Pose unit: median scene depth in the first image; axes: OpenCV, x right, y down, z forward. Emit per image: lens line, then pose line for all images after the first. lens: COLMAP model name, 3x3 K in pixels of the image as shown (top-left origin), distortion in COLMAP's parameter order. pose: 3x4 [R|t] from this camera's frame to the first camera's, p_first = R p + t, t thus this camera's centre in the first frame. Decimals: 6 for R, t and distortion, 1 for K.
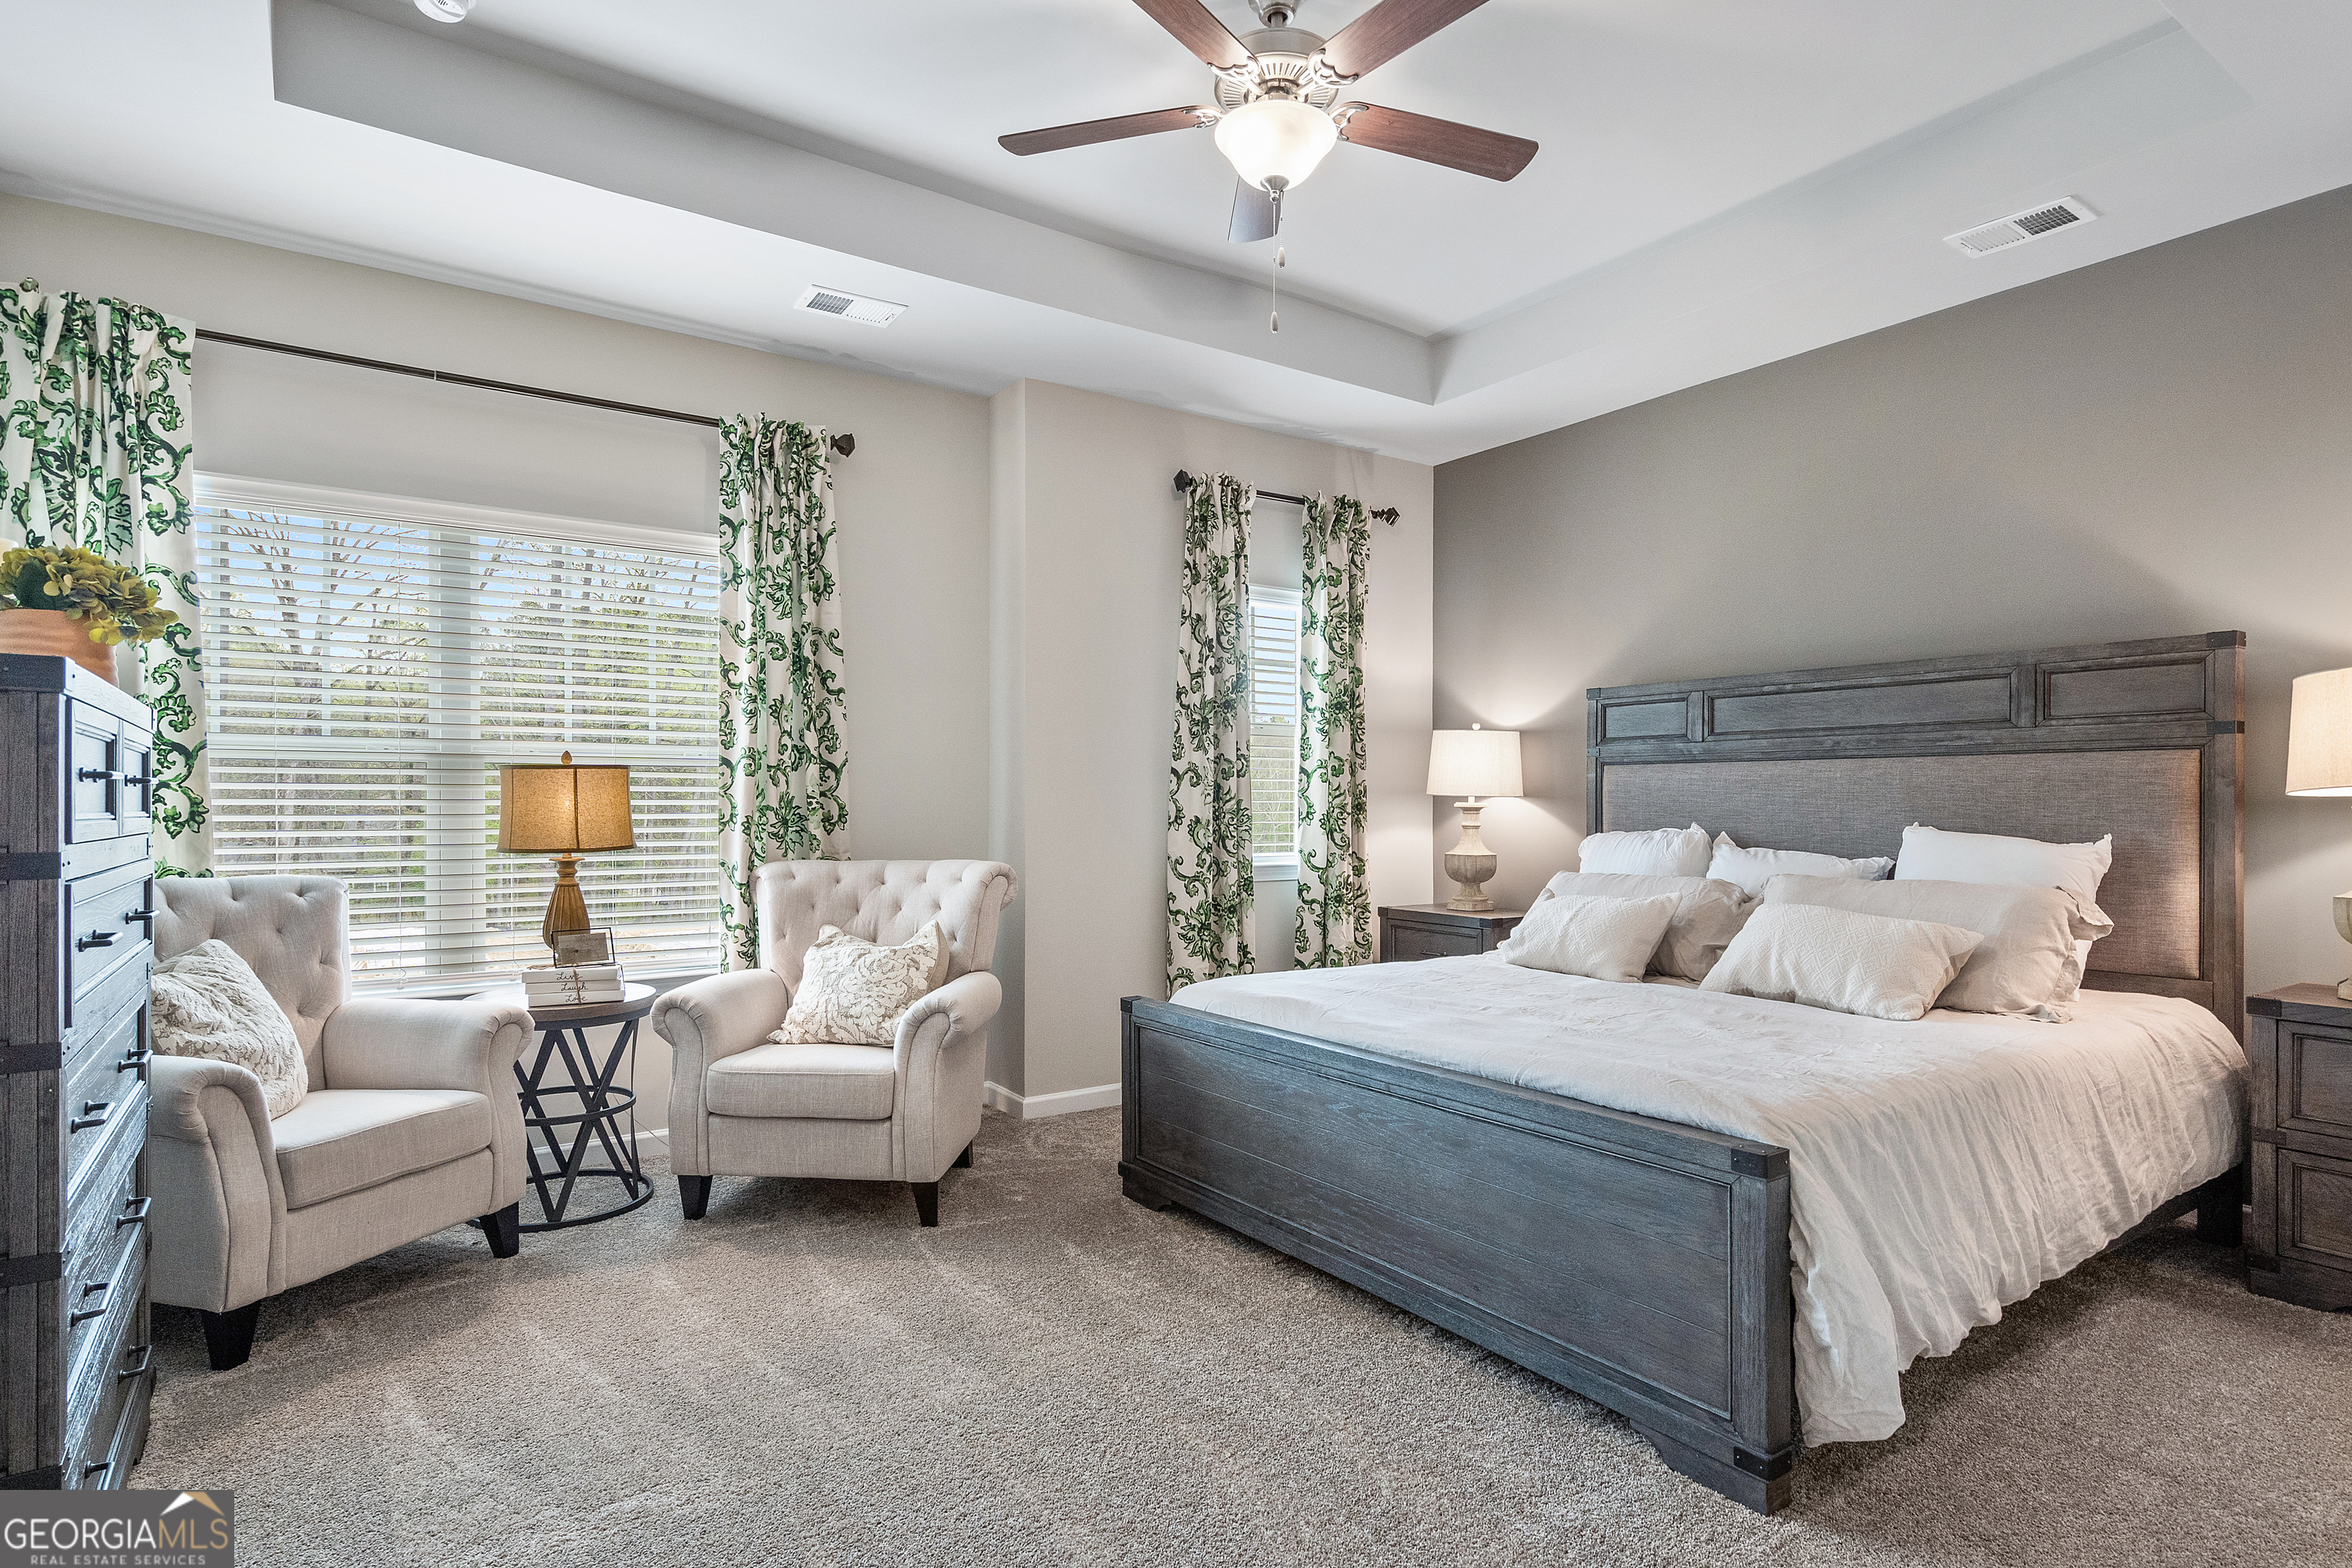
lens RADIAL K [[1221.9, 0, 1177.6], [0, 1221.9, 788.5], [0, 0, 1]] dist [0.000135, 0.003809]
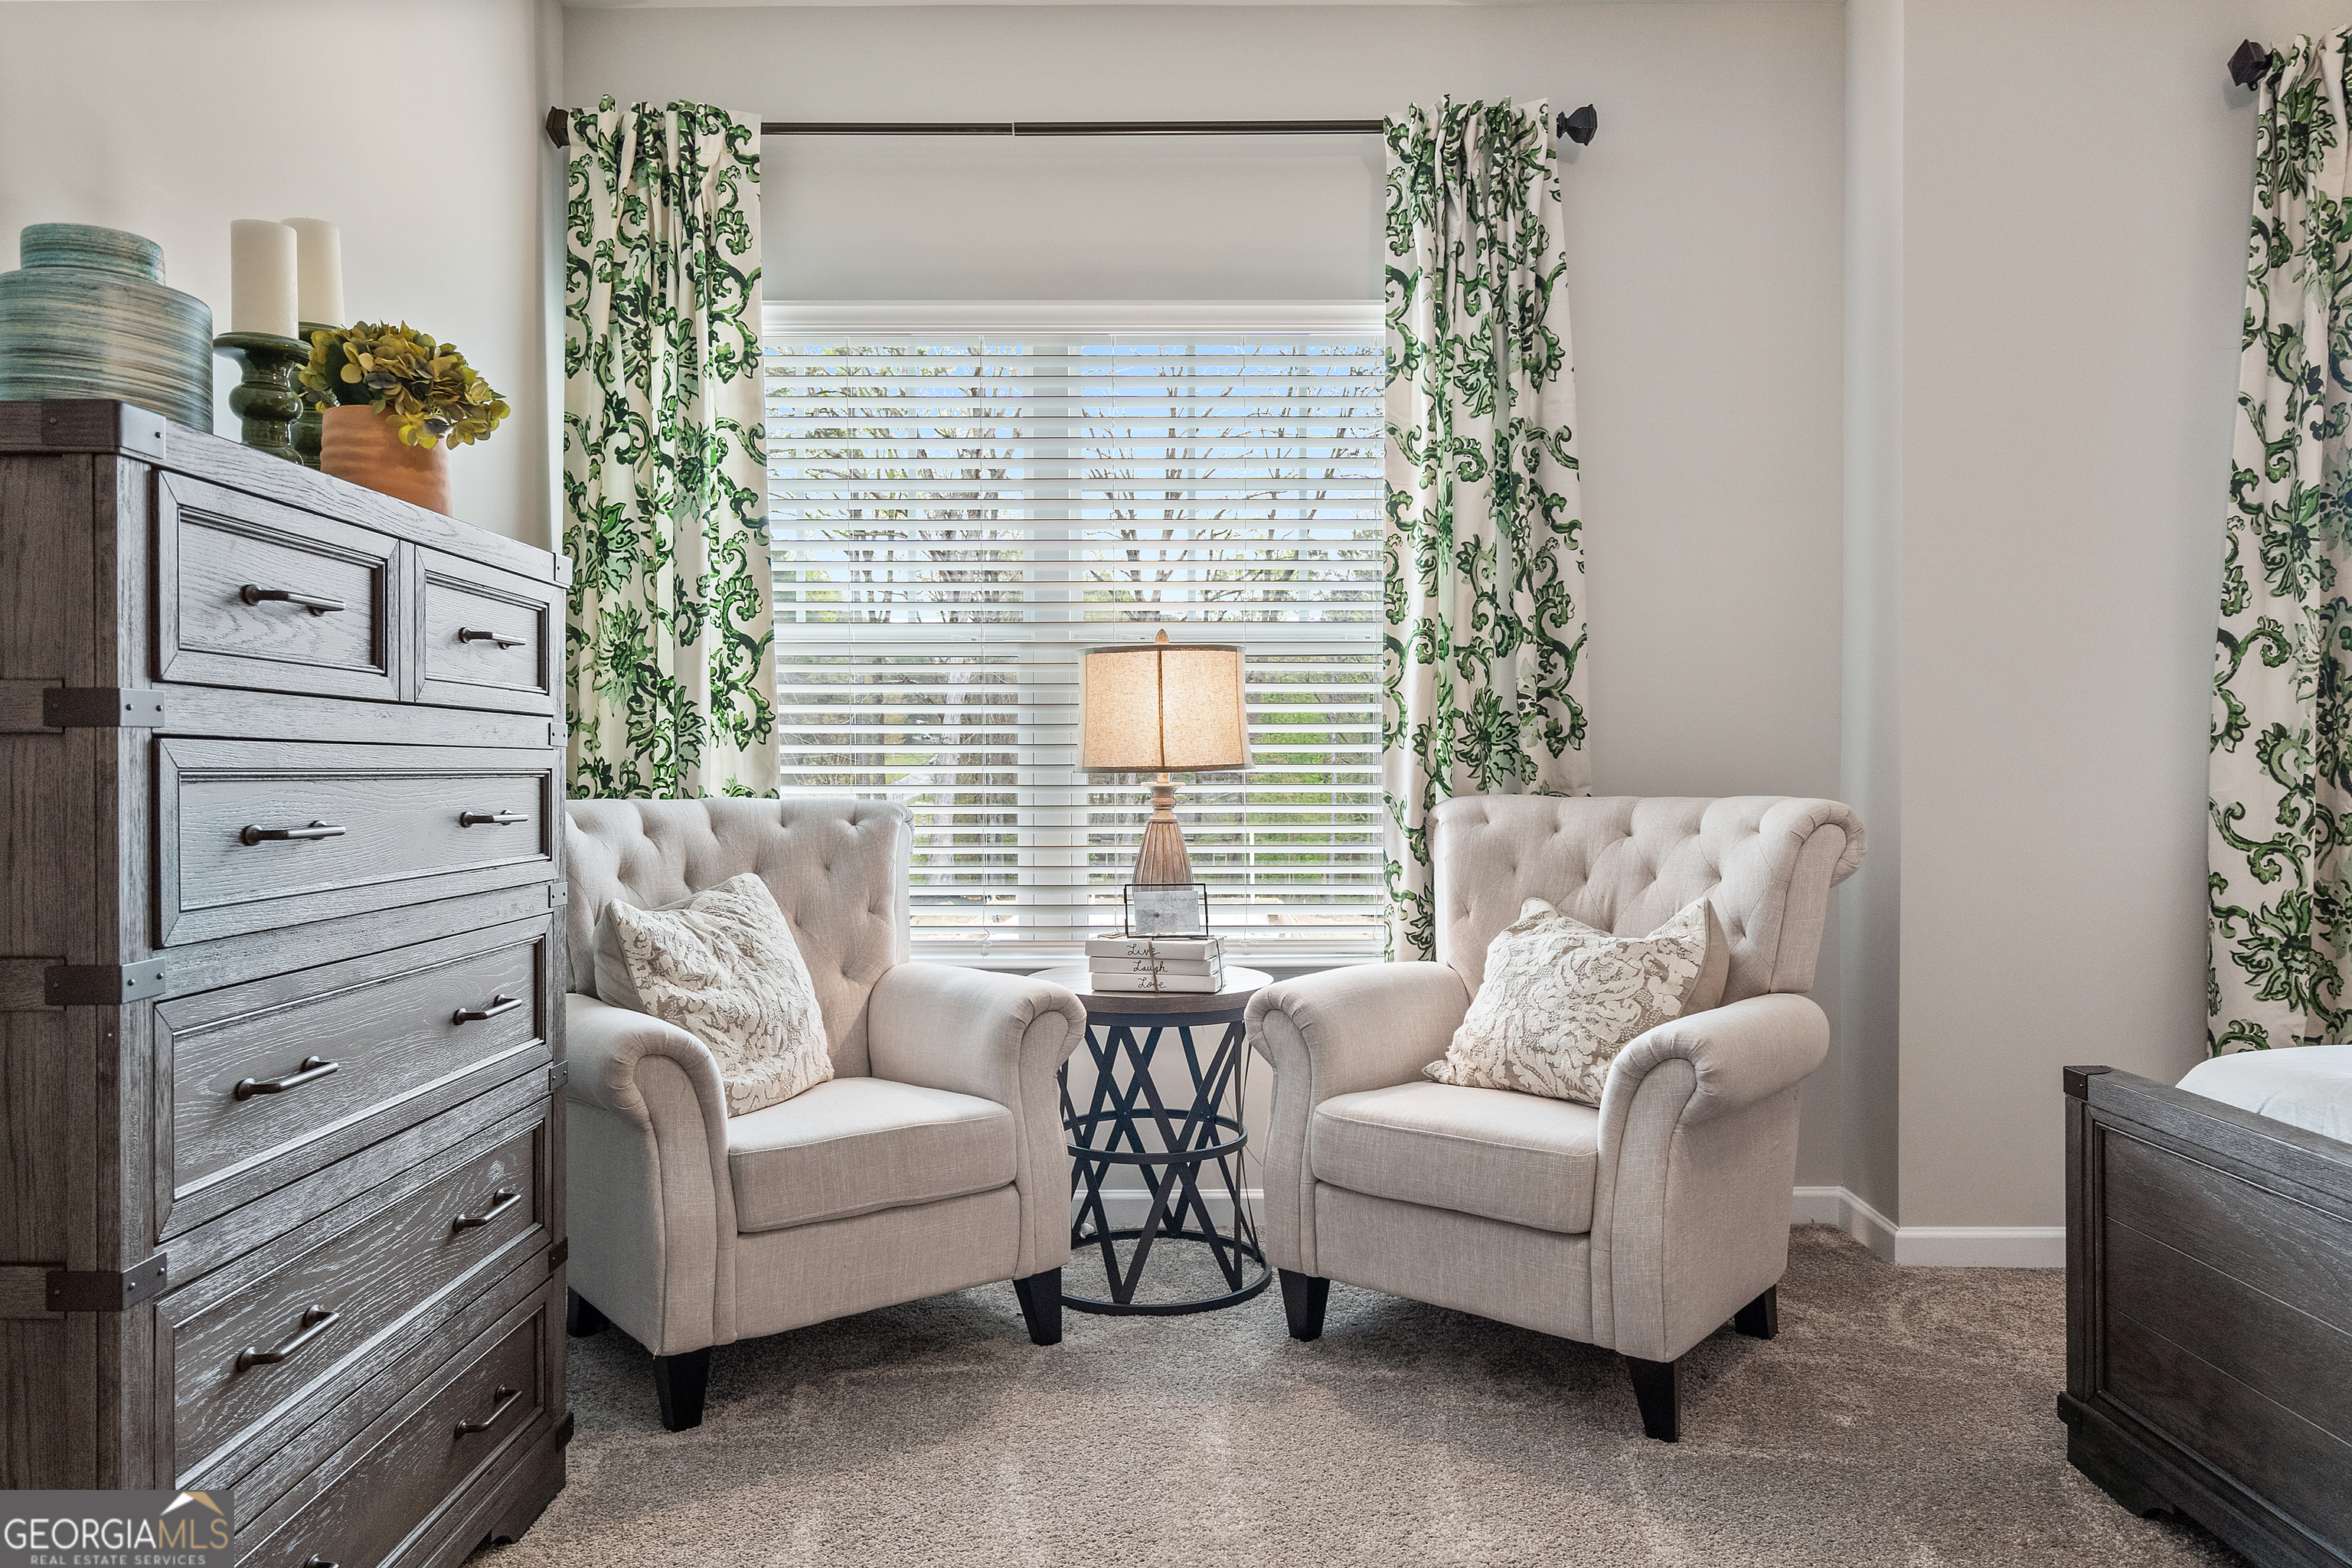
lens RADIAL K [[1629.8, 0, 1170.7], [0, 1629.8, 774.4], [0, 0, 1]] dist [0.013708, -0.005189]
pose [[0.820194, 0.001786, -0.572082, 0.038066], [0.009072, 0.999829, 0.016127, 0.039362], [0.572013, -0.018417, 0.820038, 0.254358]]
